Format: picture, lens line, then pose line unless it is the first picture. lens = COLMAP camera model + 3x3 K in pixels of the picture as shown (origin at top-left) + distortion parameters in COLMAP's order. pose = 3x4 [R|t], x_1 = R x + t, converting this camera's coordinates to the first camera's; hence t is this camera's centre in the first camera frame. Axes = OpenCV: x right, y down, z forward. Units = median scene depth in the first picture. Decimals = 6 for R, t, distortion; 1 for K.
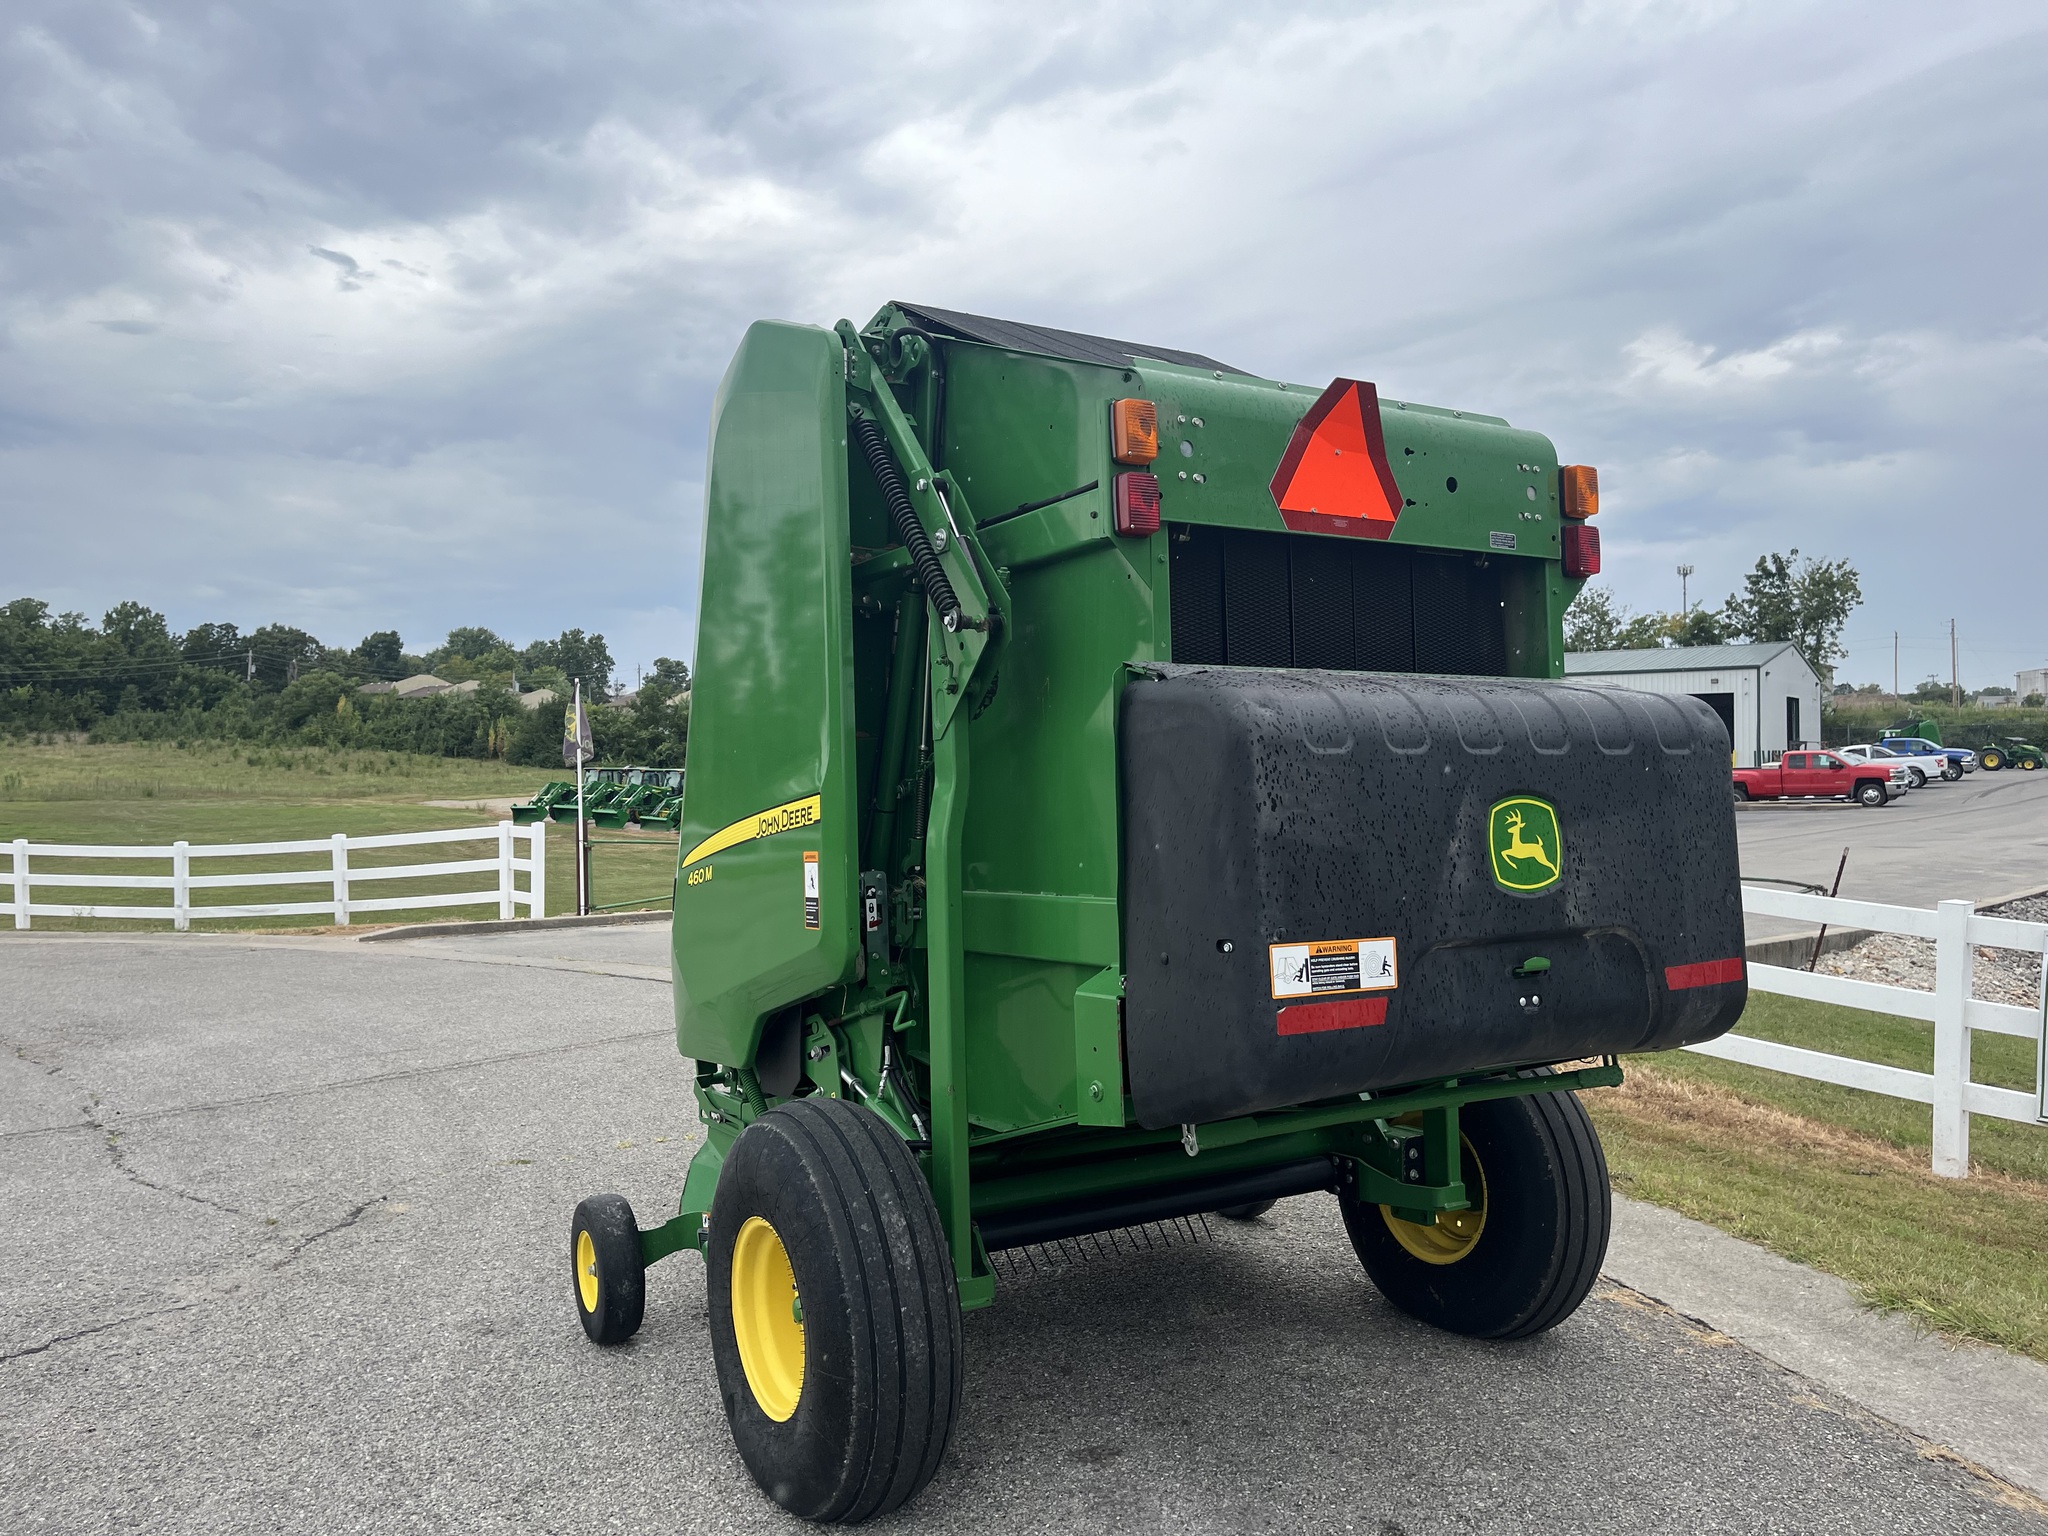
lens RADIAL K [[1547.4, 0, 1022.8], [0, 1547.4, 748.1], [0, 0, 1]] dist [0.073999, -0.097277]
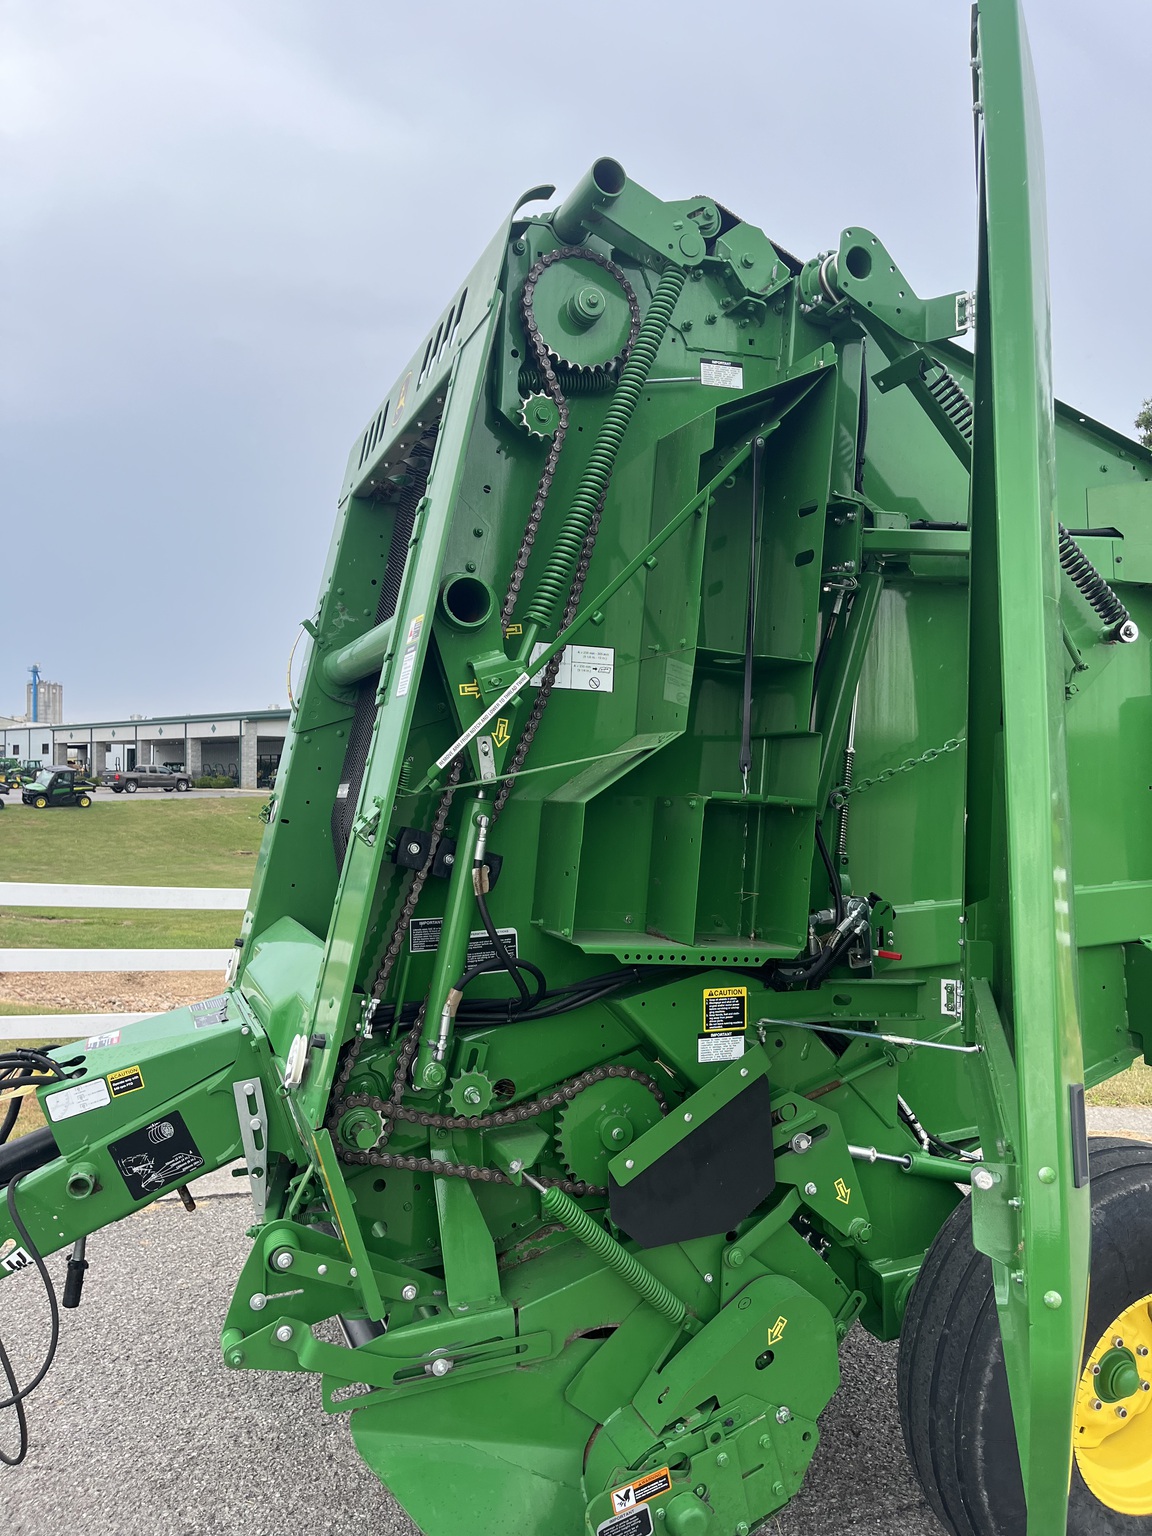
lens RADIAL K [[1160.5, 0, 587.7], [0, 1160.5, 773.1], [0, 0, 1]] dist [0.073999, -0.097277]
pose [[0.169832, 0.013156, 0.985385, -0.600293], [-0.008026, 0.999896, -0.011966, 0.017882], [-0.985440, -0.005876, 0.169920, 0.836477]]
